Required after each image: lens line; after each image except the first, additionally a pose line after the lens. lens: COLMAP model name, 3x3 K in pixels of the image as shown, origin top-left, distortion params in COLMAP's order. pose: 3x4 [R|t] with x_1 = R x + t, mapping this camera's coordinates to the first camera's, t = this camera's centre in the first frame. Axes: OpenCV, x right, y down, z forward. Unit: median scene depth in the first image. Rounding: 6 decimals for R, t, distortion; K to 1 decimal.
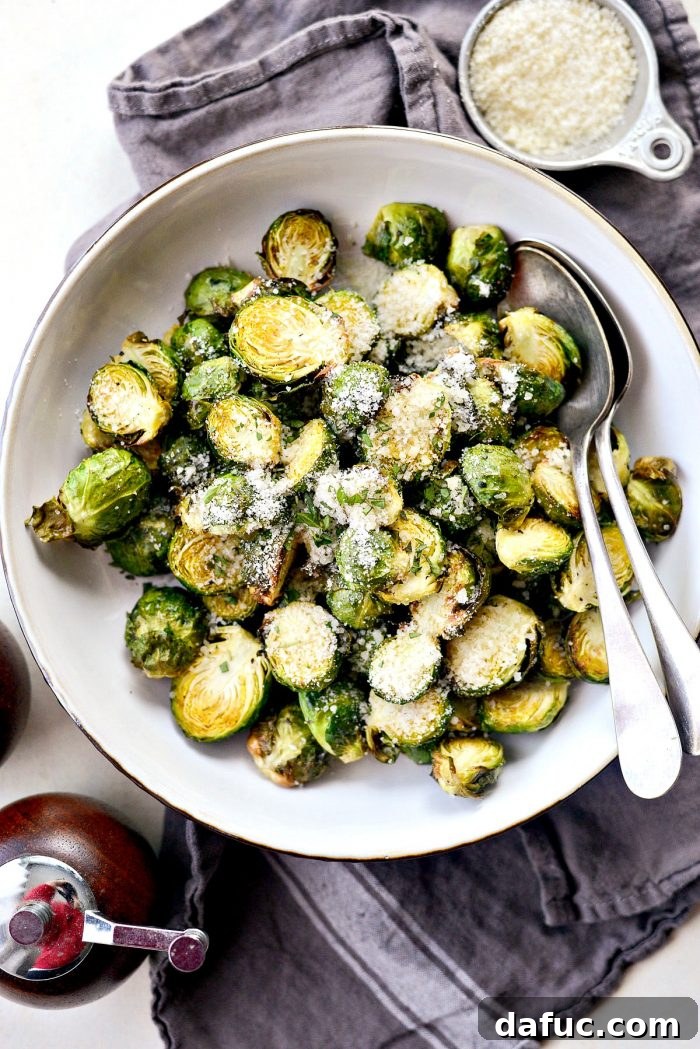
lens RADIAL K [[1660.6, 0, 348.7], [0, 1660.6, 522.2], [0, 0, 1]] dist [-0.118634, 0.000000]
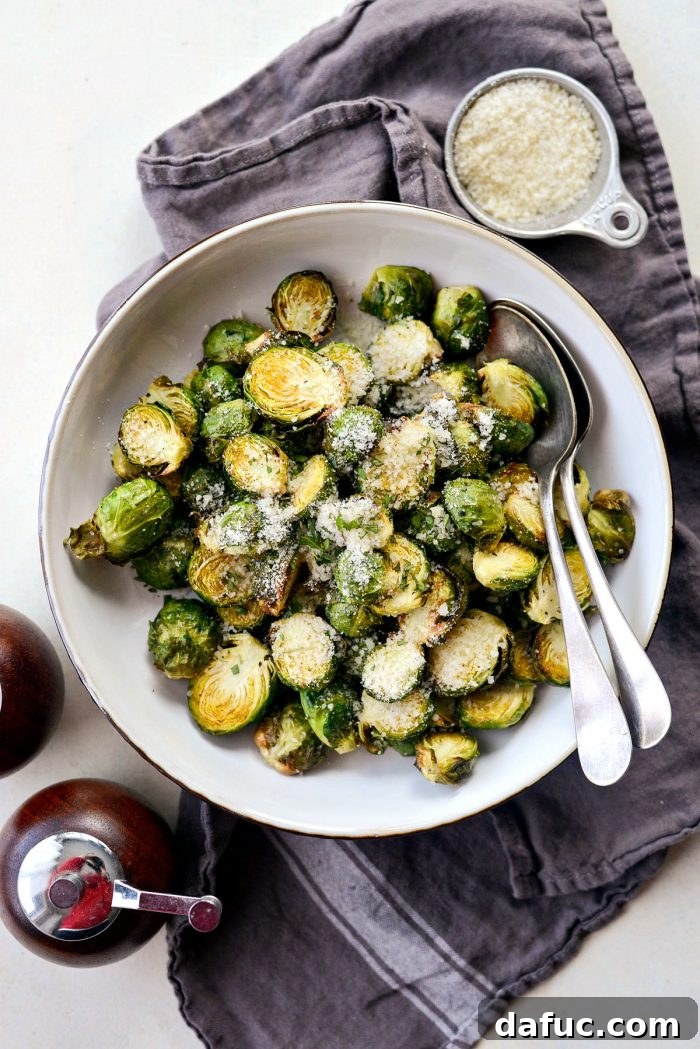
lens RADIAL K [[1660.6, 0, 343.9], [0, 1660.6, 524.2], [0, 0, 1]] dist [-0.118634, 0.000000]
pose [[0.999877, 0.009416, 0.012516, -0.015341], [-0.009361, 0.999946, -0.004459, -0.008676], [-0.012558, 0.004341, 0.999912, -0.148571]]
